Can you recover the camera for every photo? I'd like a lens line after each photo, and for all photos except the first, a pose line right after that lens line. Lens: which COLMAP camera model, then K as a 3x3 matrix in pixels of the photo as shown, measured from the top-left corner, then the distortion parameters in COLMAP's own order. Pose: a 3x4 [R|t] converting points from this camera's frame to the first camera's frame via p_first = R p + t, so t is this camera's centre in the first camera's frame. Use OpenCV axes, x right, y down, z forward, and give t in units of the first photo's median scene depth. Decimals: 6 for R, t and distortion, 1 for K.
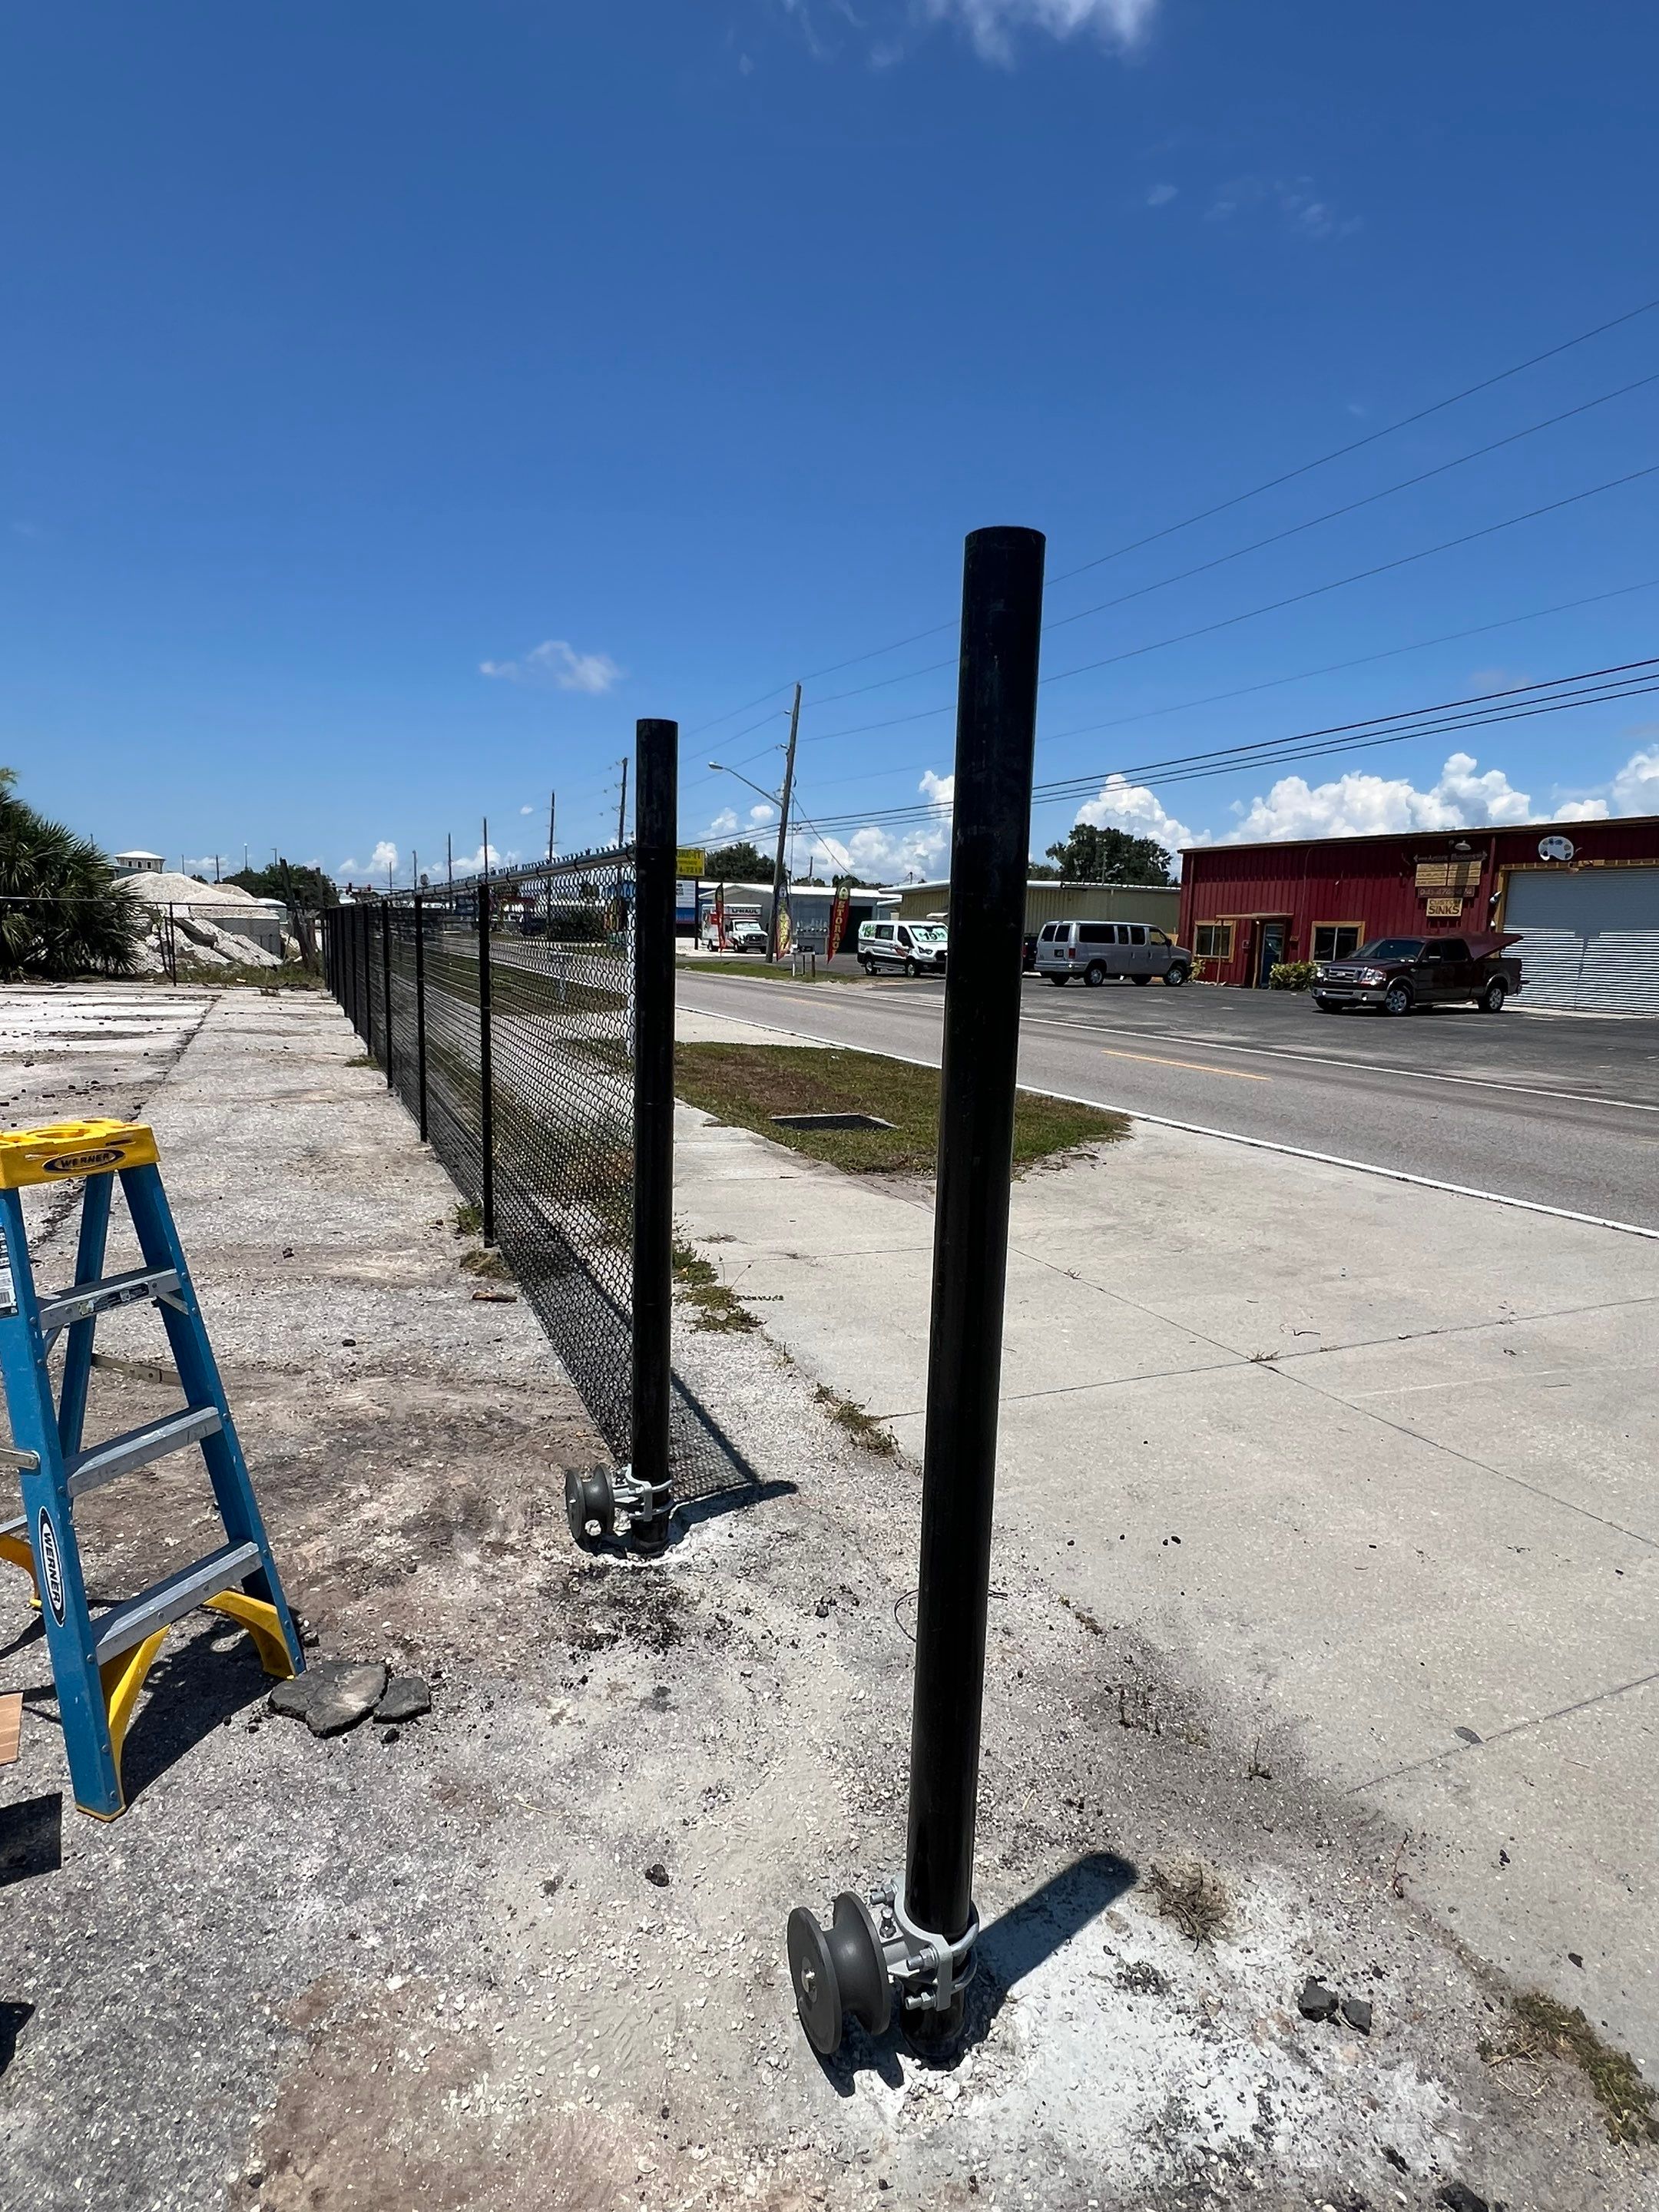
lens RADIAL K [[1198.6, 0, 856.3], [0, 1198.6, 1115.3], [0, 0, 1]] dist [0.001634, -0.027032]
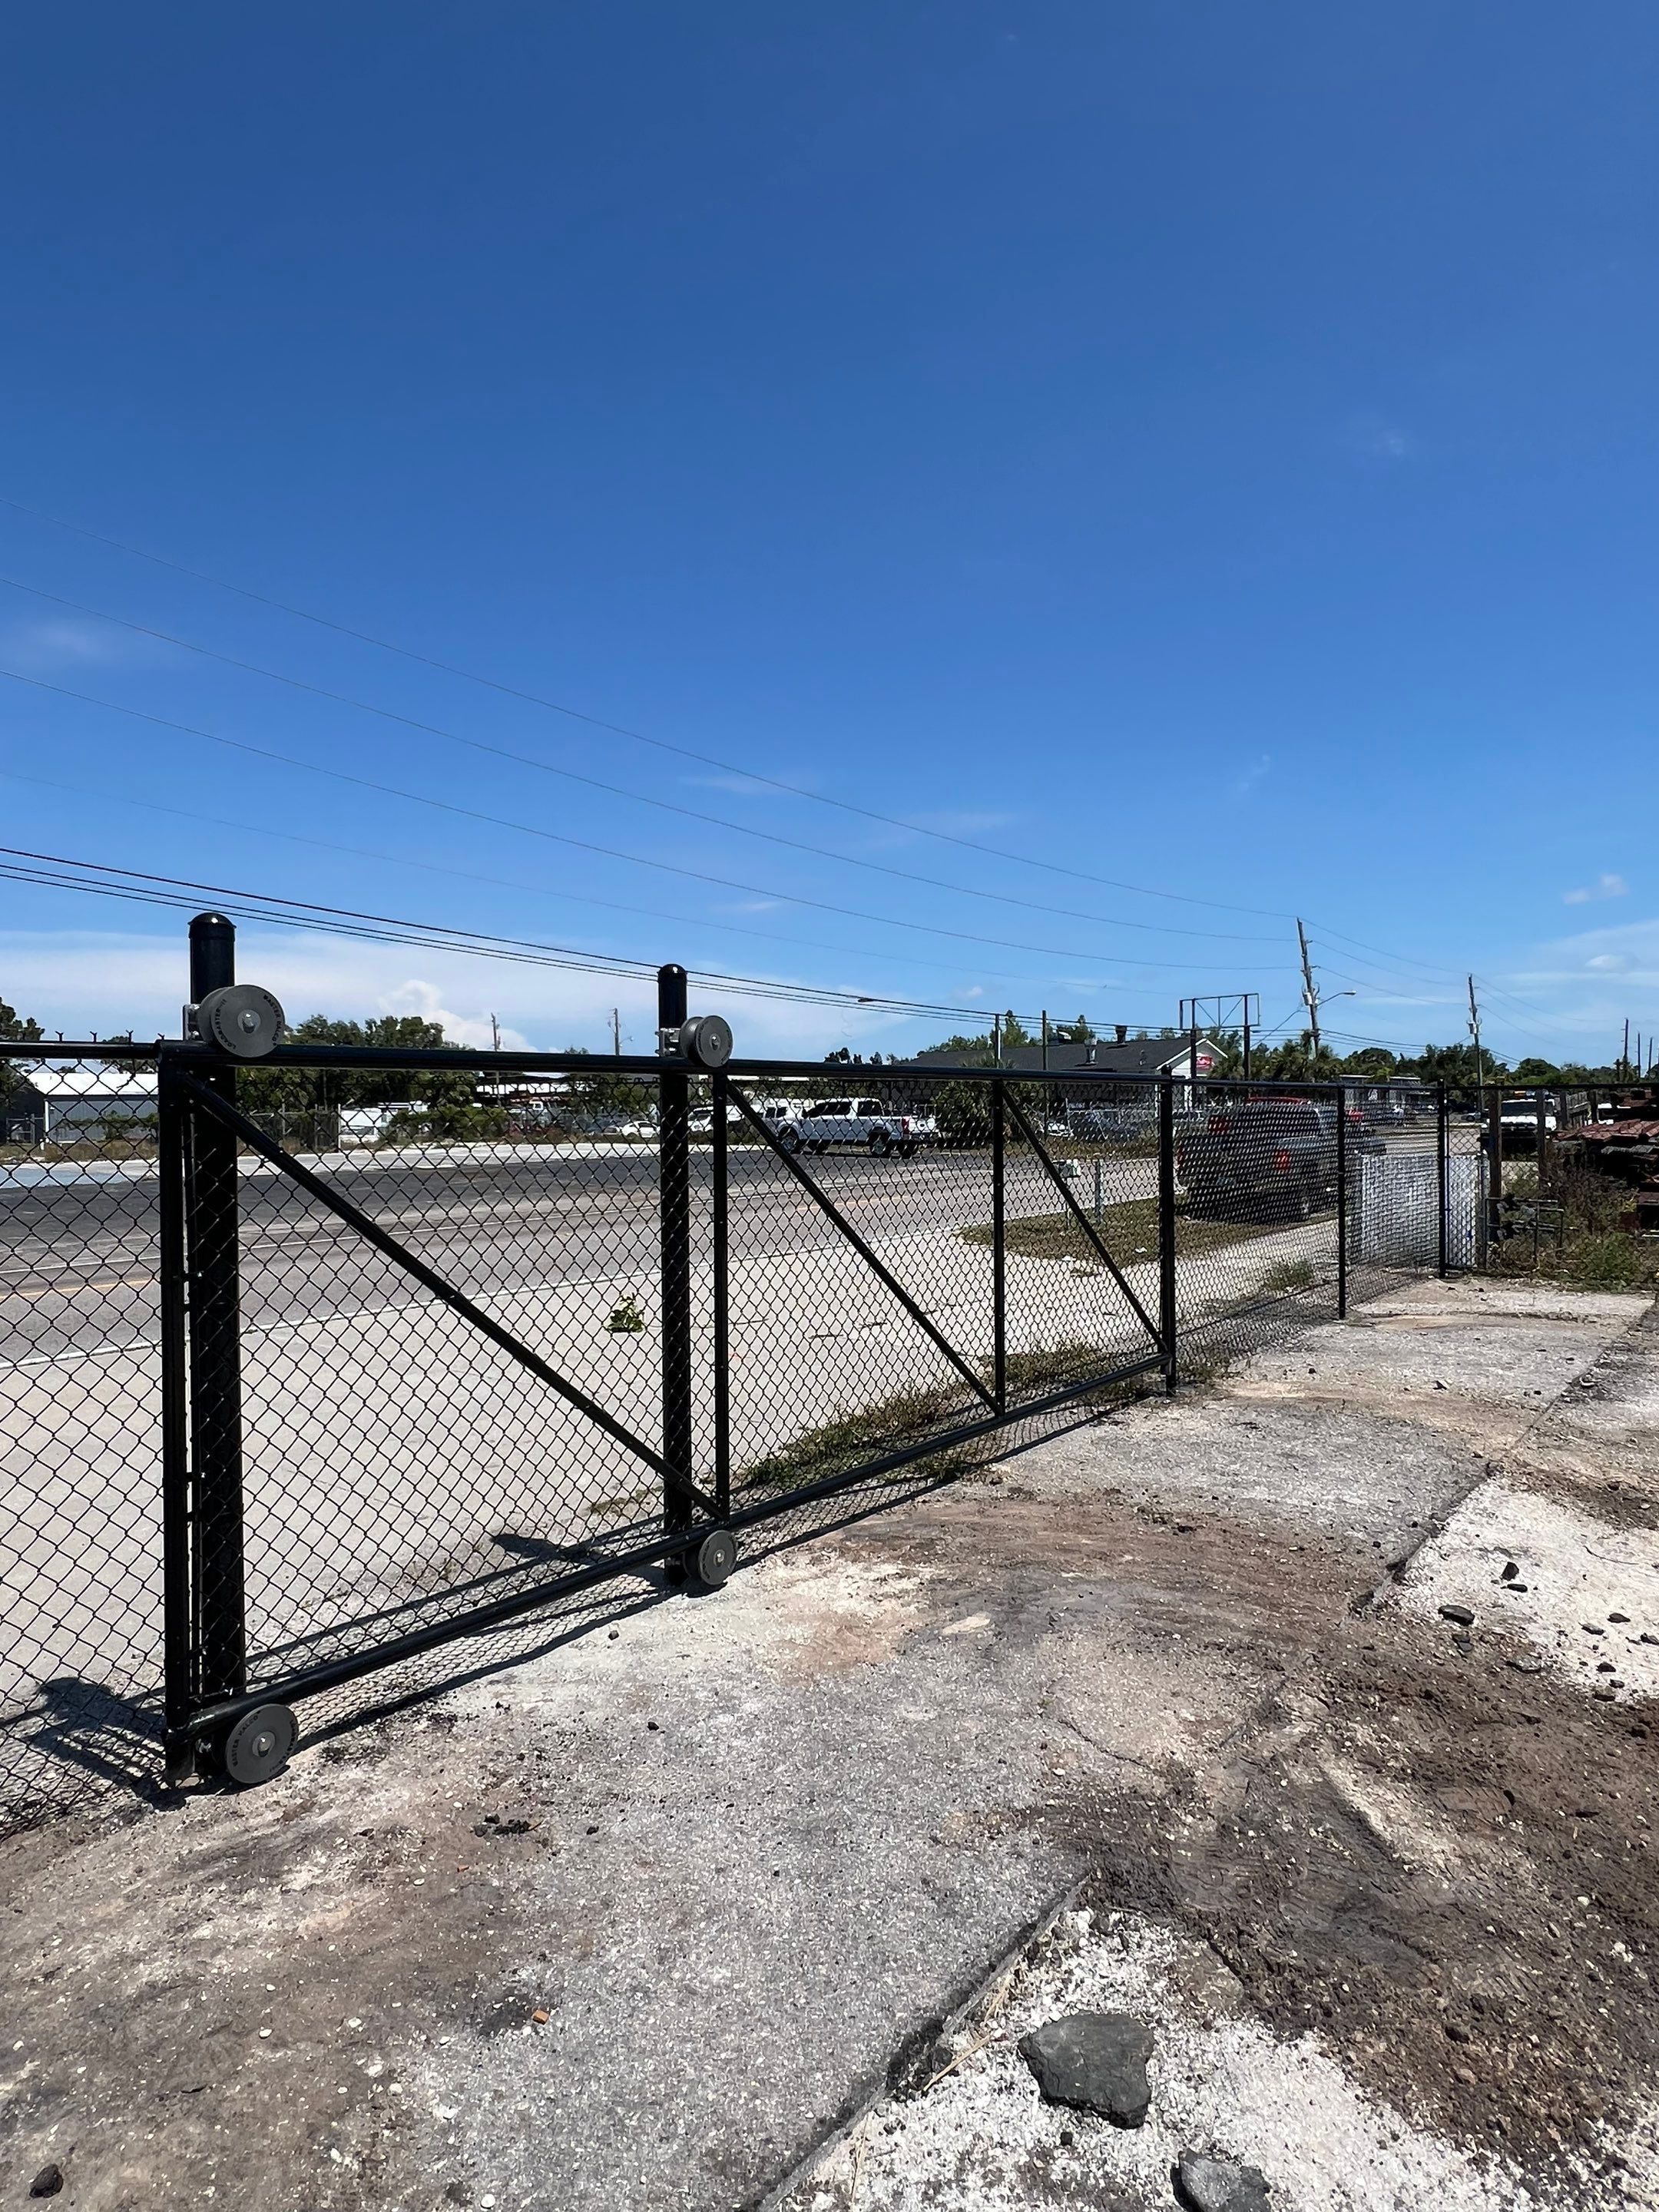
lens RADIAL K [[1251.1, 0, 852.7], [0, 1251.1, 1108.2], [0, 0, 1]] dist [-0.000173, -0.000403]
pose [[-0.451922, -0.020146, 0.891830, -0.179552], [0.137150, 0.986289, 0.091778, -0.025195], [-0.881452, 0.163791, -0.442962, 0.132601]]
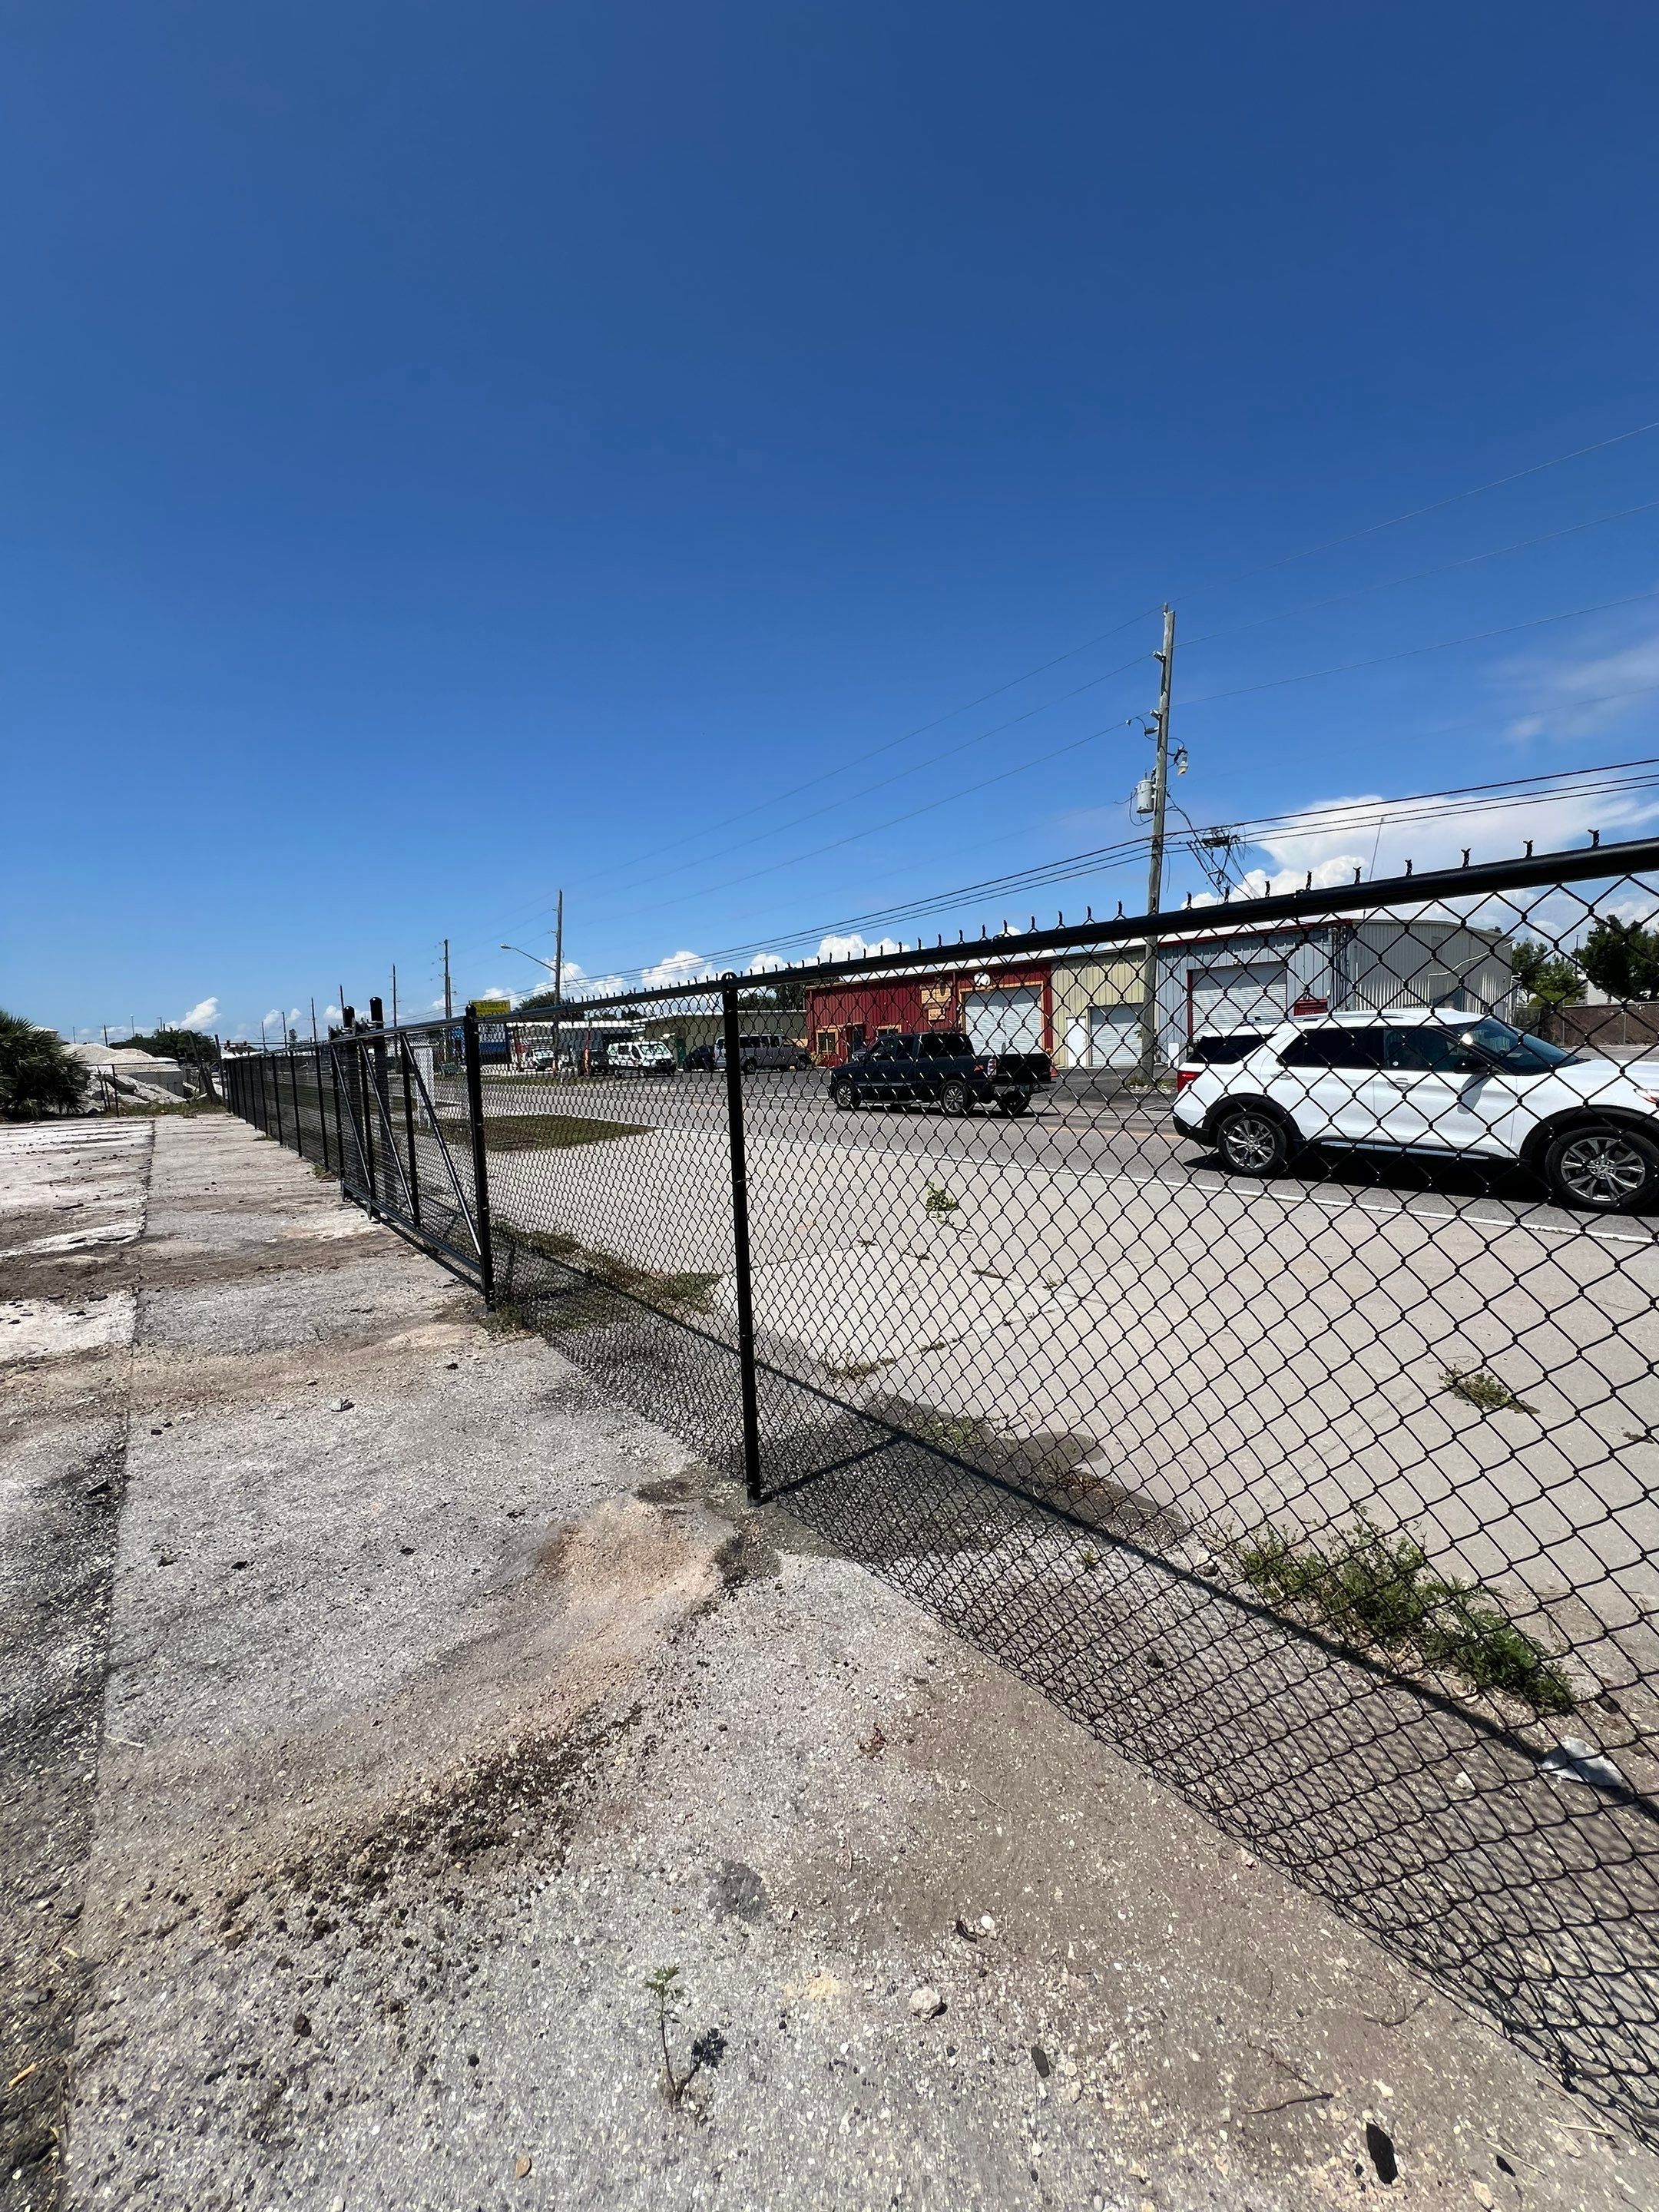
lens RADIAL K [[936.9, 0, 867.5], [0, 936.9, 1112.4], [0, 0, 1]] dist [0.001791, 0.000101]
pose [[0.976466, -0.082953, 0.199082, 0.131313], [0.098337, 0.992782, -0.068655, 0.063247], [-0.191950, 0.086616, 0.977575, -0.365928]]
